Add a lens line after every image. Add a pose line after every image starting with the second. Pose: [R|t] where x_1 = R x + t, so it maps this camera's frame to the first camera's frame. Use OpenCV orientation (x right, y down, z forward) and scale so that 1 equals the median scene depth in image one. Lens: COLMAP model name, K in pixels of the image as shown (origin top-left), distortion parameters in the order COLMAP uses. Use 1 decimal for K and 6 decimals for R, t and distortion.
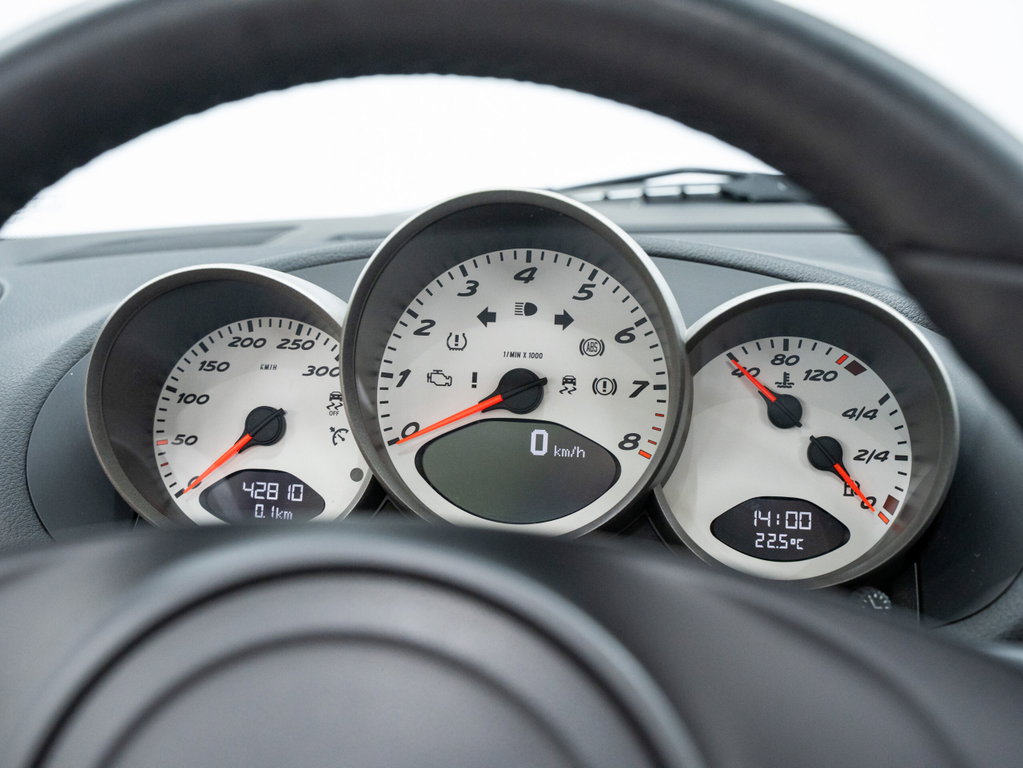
lens RADIAL K [[1293.9, 0, 507.2], [0, 1293.9, 385.3], [0, 0, 1]] dist [-0.018823, 0.000000]
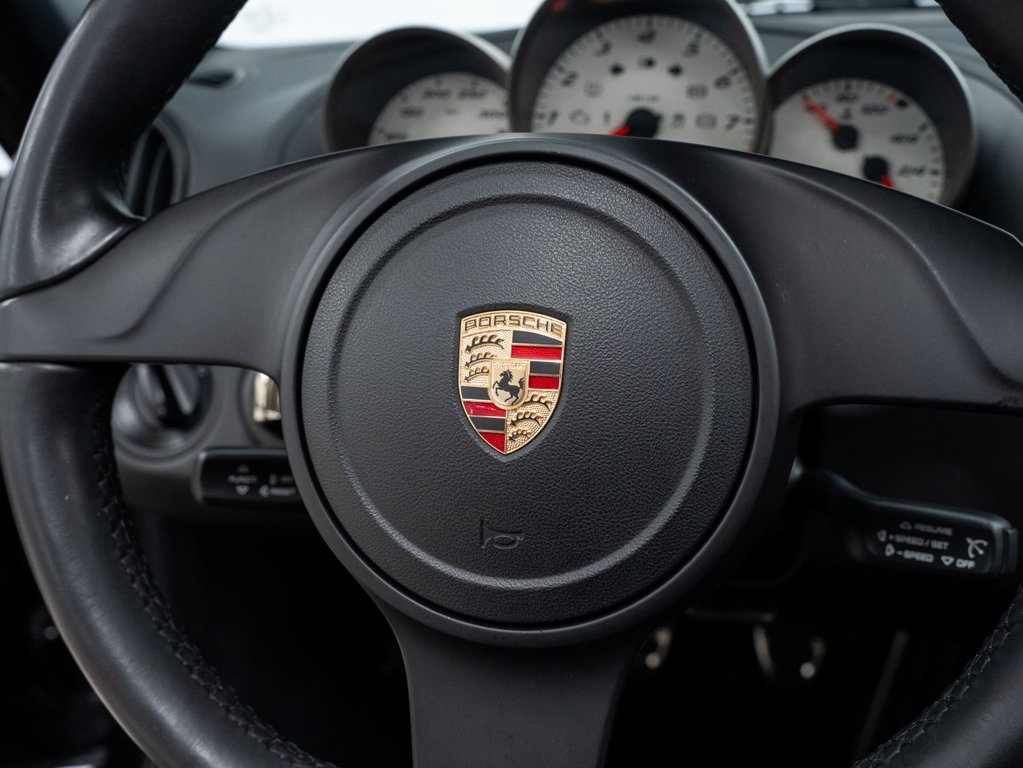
lens RADIAL K [[1119.6, 0, 515.7], [0, 1119.6, 385.3], [0, 0, 1]] dist [-0.018428, 0.000000]
pose [[0.994727, 0.016628, -0.101197, 0.002455], [-0.004825, 0.993263, 0.115783, 0.136198], [0.102440, -0.114684, 0.988106, -0.171588]]
